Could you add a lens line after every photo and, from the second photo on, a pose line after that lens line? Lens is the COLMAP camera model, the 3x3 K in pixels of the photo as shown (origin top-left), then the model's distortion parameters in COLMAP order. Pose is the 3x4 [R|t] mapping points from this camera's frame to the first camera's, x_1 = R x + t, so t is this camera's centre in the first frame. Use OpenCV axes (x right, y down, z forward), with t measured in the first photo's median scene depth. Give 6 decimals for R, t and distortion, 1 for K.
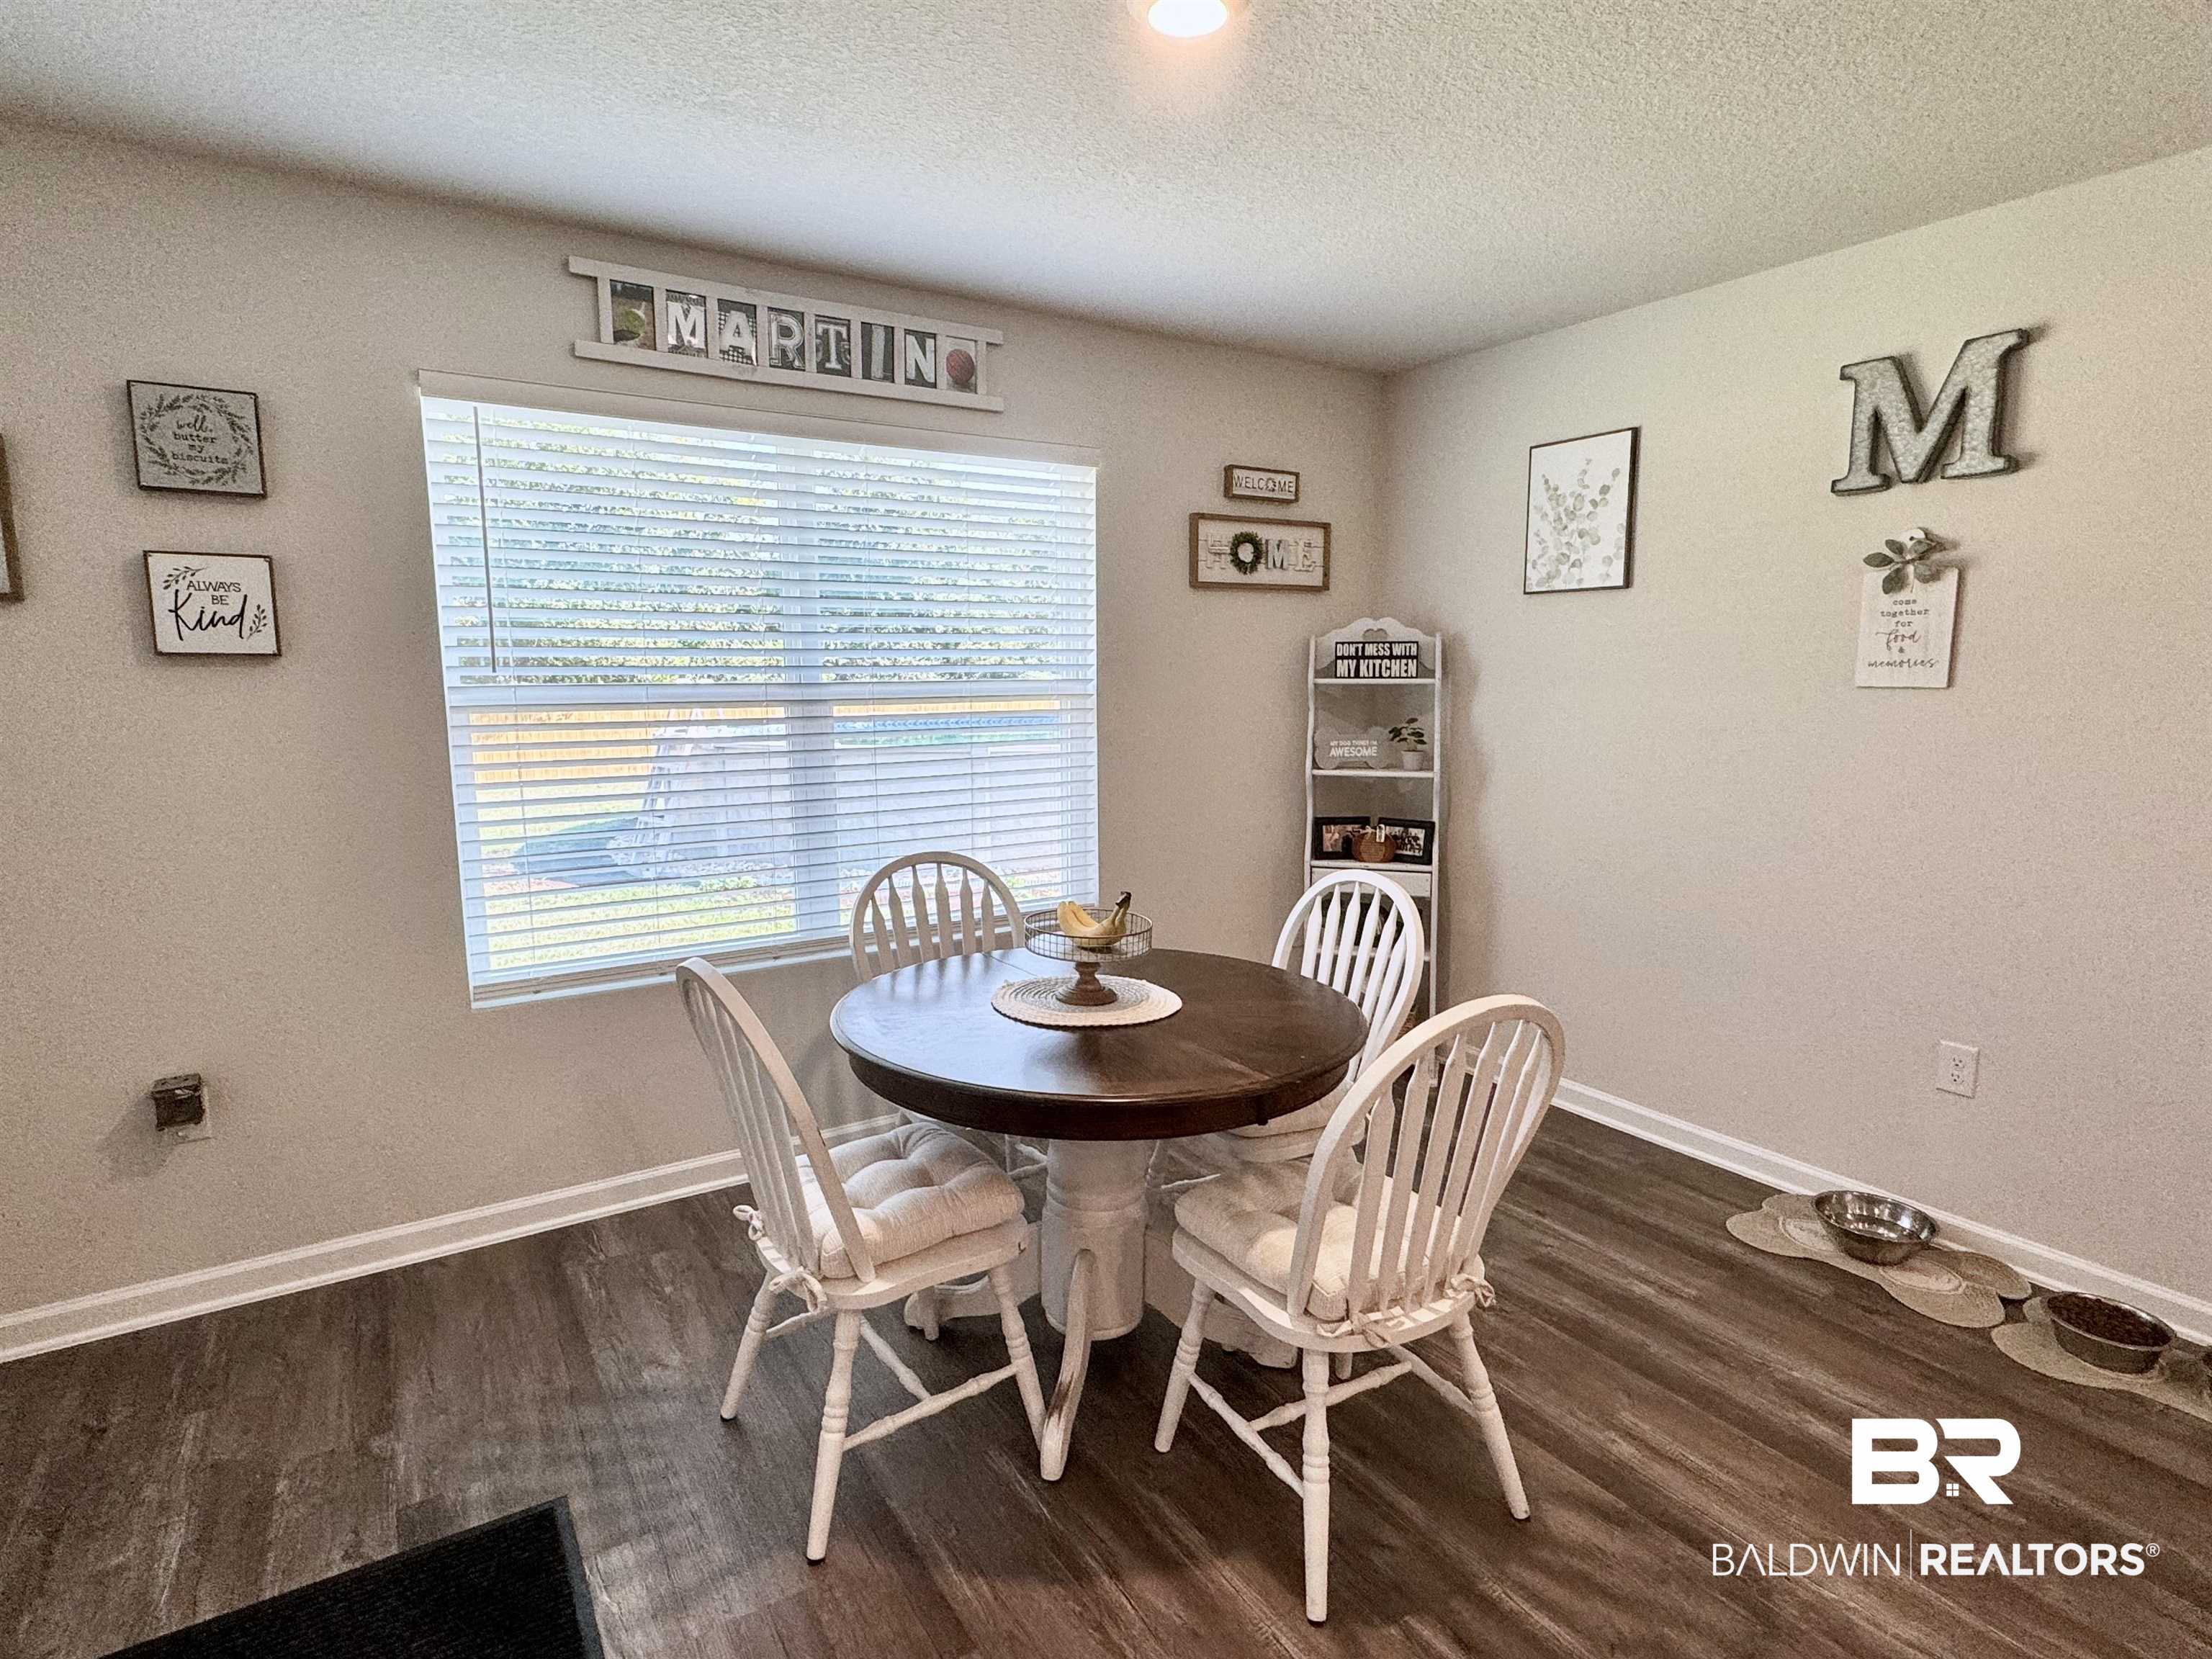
lens RADIAL K [[1209.2, 0, 1100.1], [0, 1209.2, 832.7], [0, 0, 1]] dist [-0.004788, 0.000770]
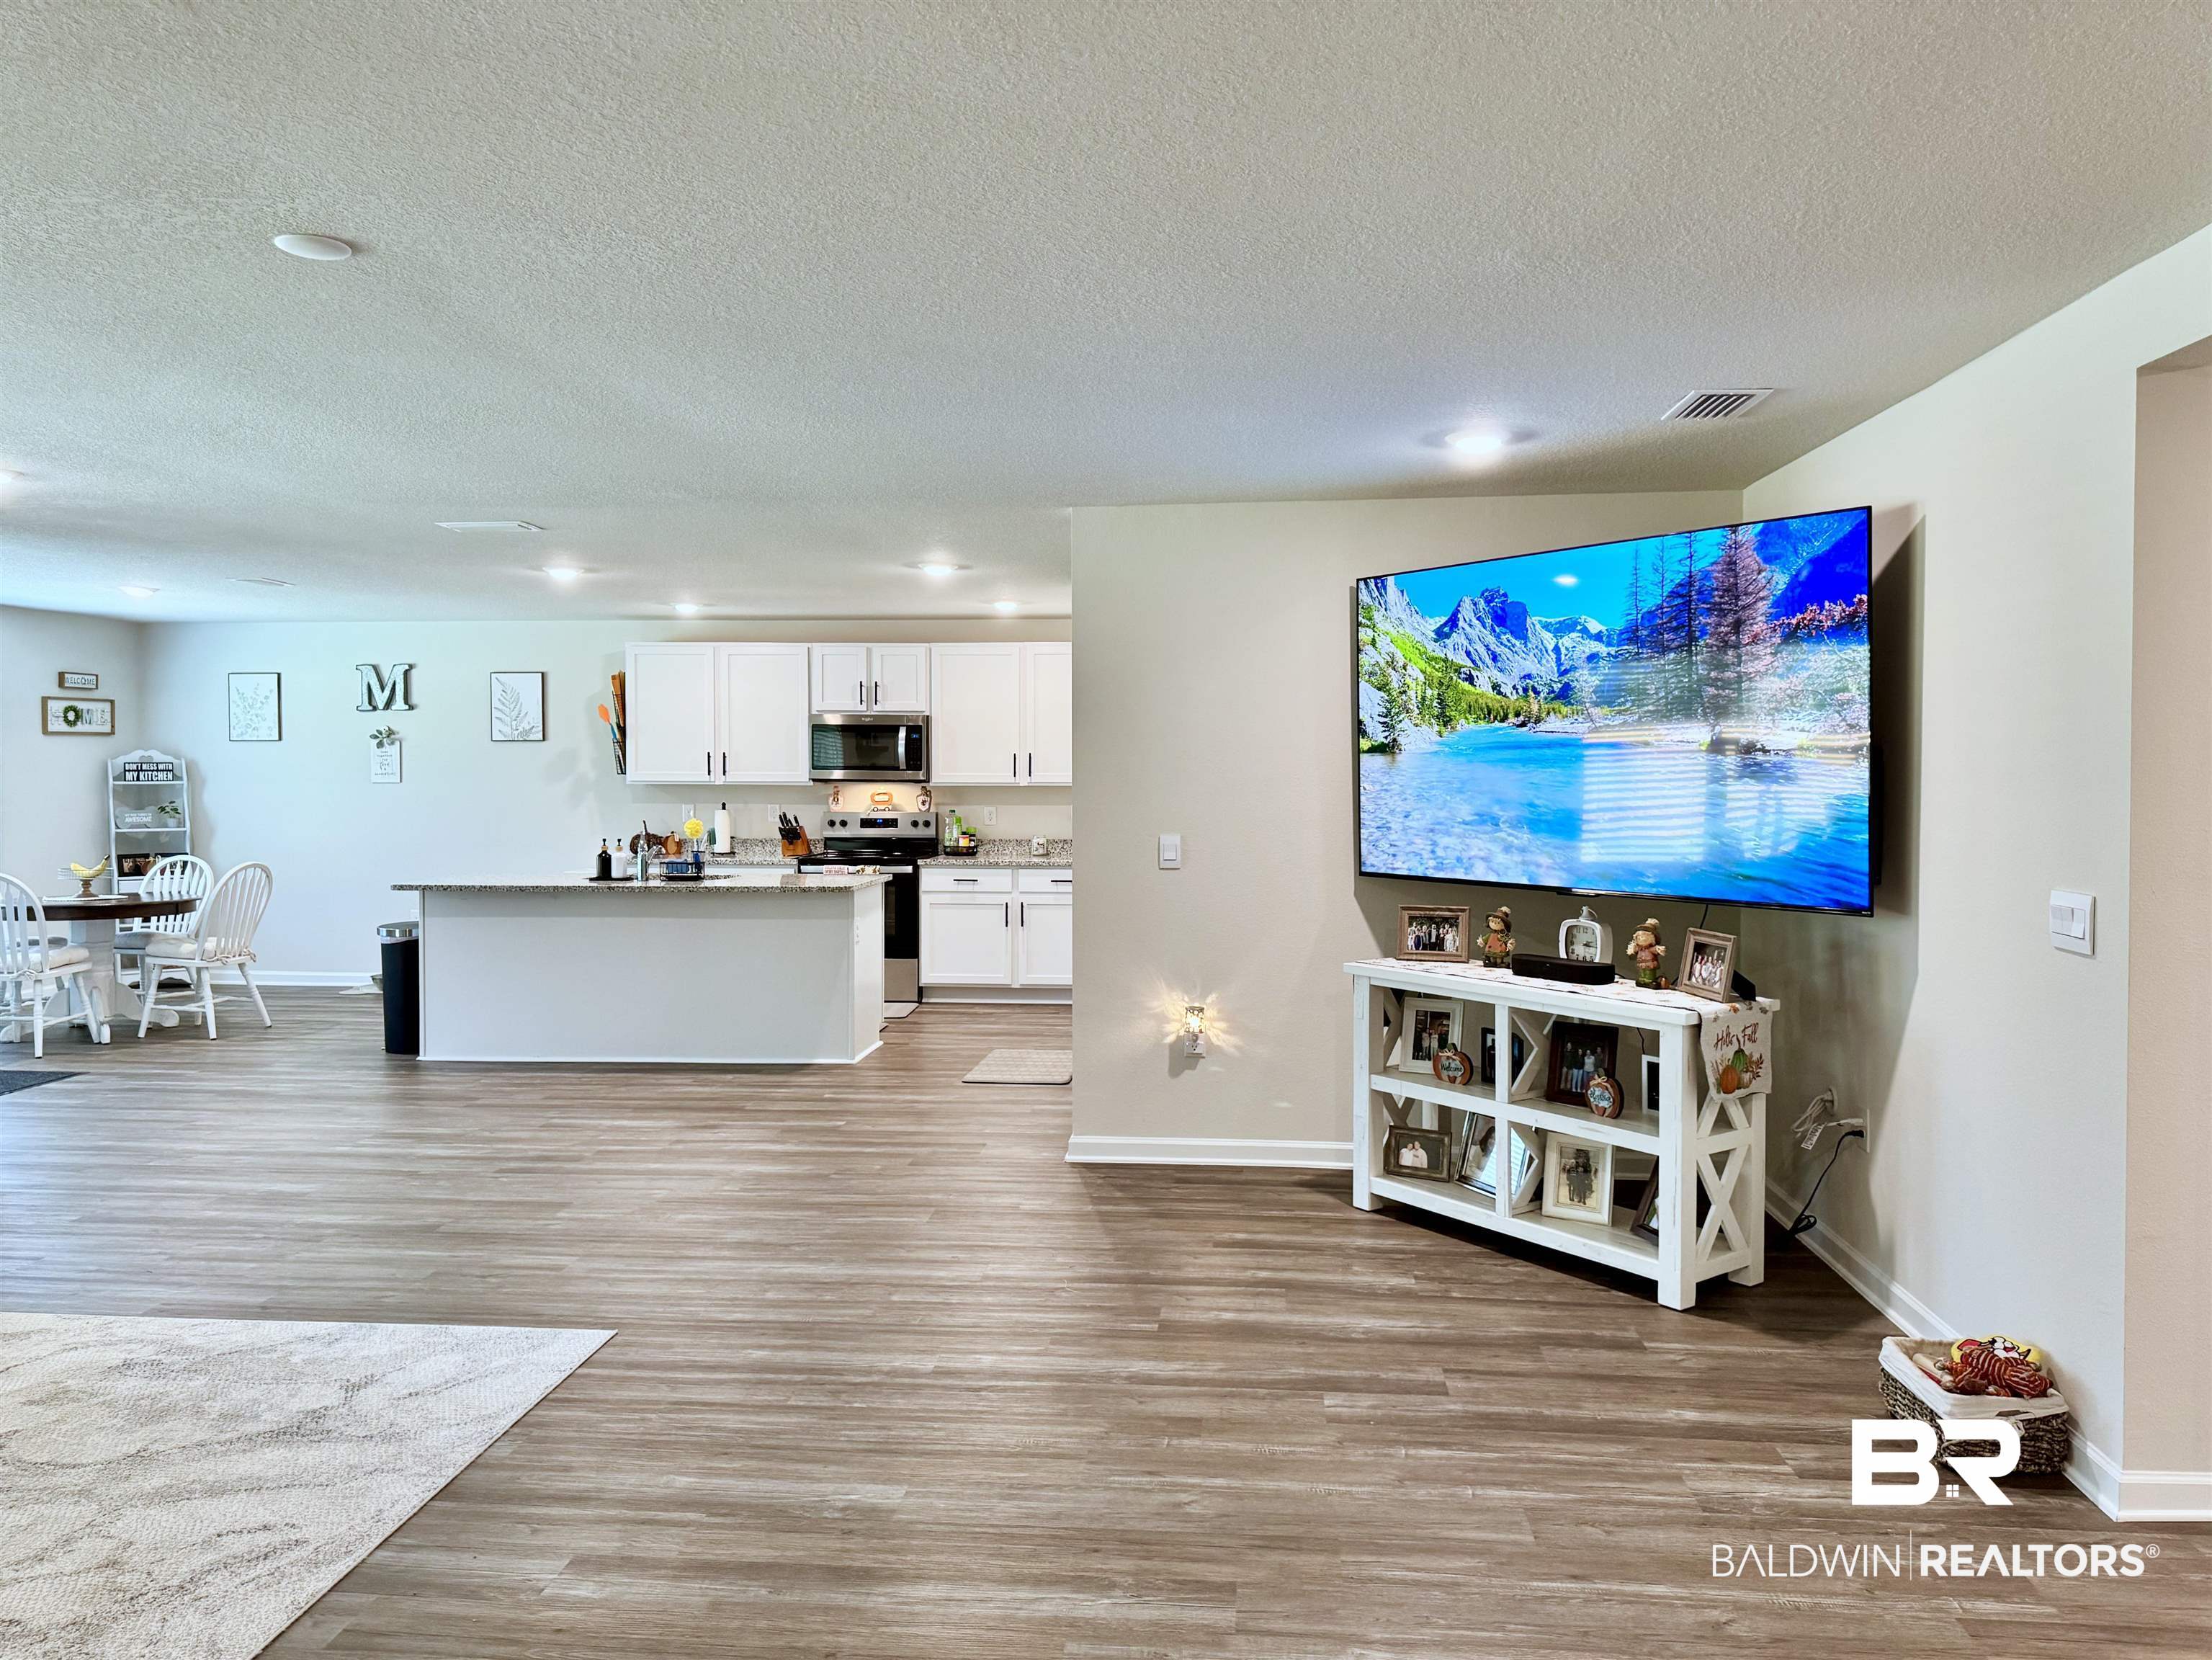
lens RADIAL K [[1558.3, 0, 1102.3], [0, 1558.3, 815.9], [0, 0, 1]] dist [-0.010919, -0.004972]
pose [[0.628420, -0.021371, 0.777581, -0.884055], [0.106057, 0.992642, -0.058430, 0.278165], [-0.770610, 0.119186, 0.626063, -2.046932]]
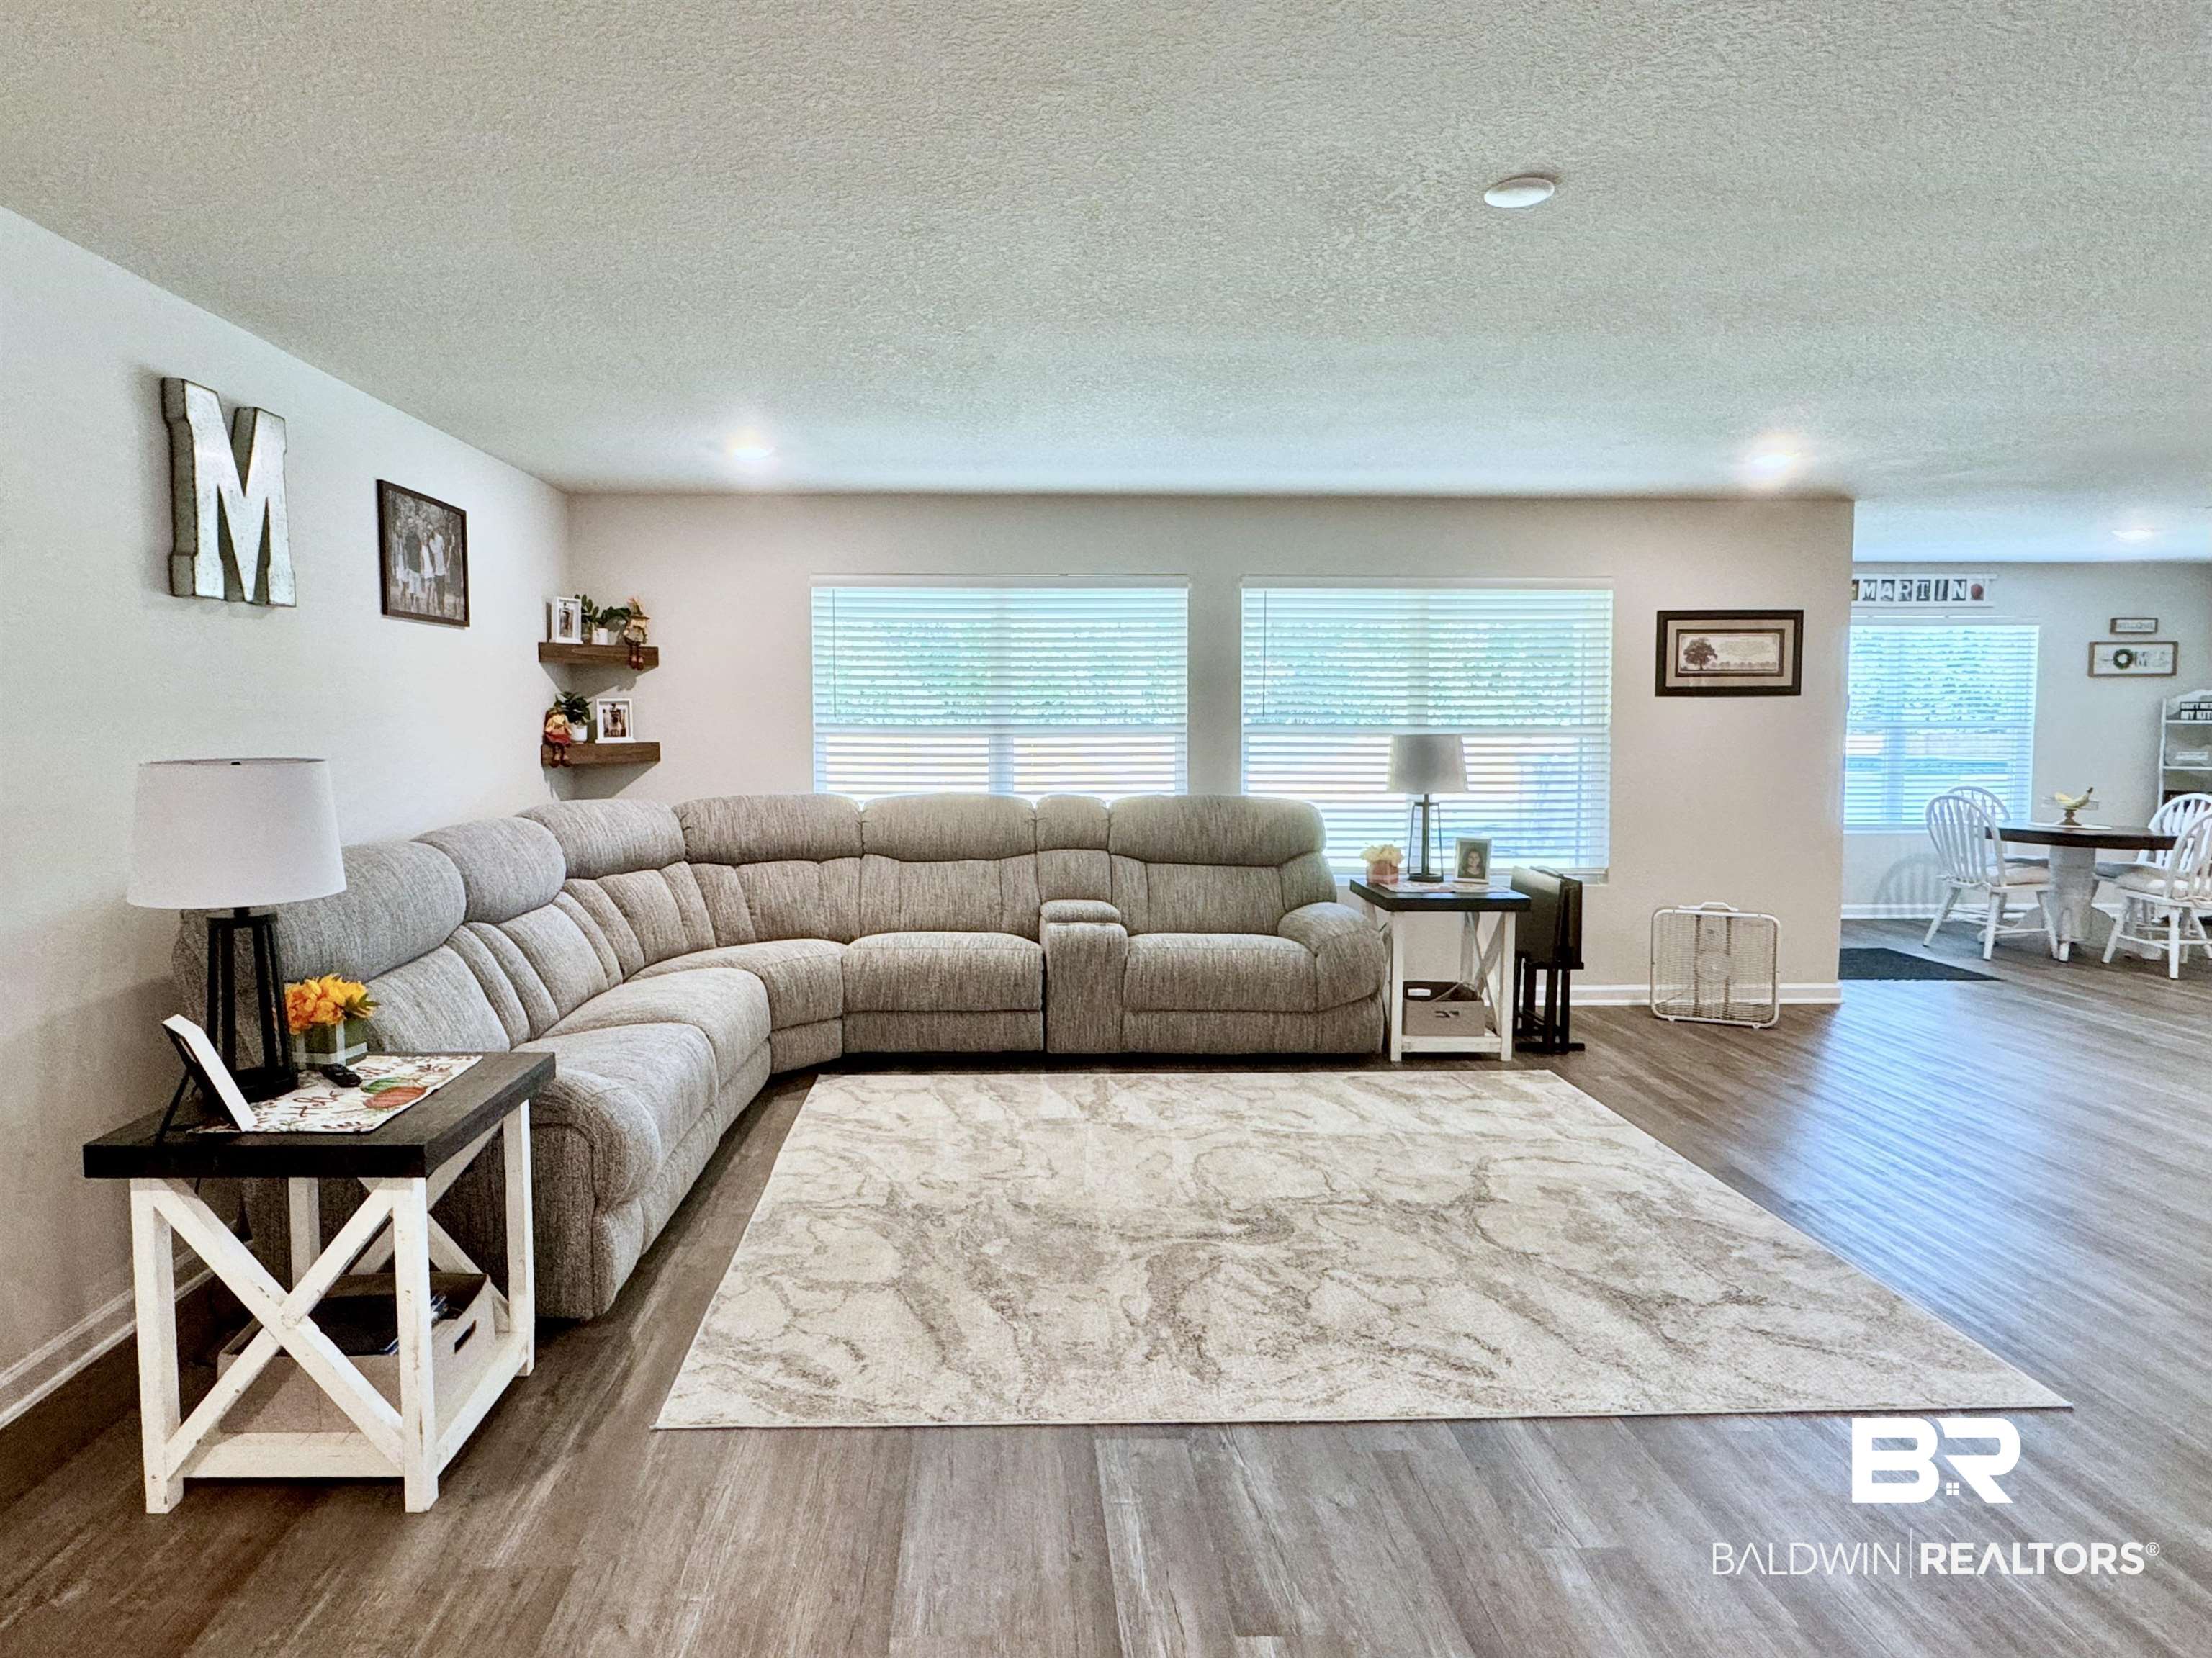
lens RADIAL K [[1209.1, 0, 1036.5], [0, 1209.1, 794.8], [0, 0, 1]] dist [-0.004788, 0.000770]
pose [[0.848479, 0.034500, -0.528103, -0.412822], [-0.073529, 0.995880, -0.053078, 0.280282], [0.524096, 0.083867, 0.847520, -1.947411]]
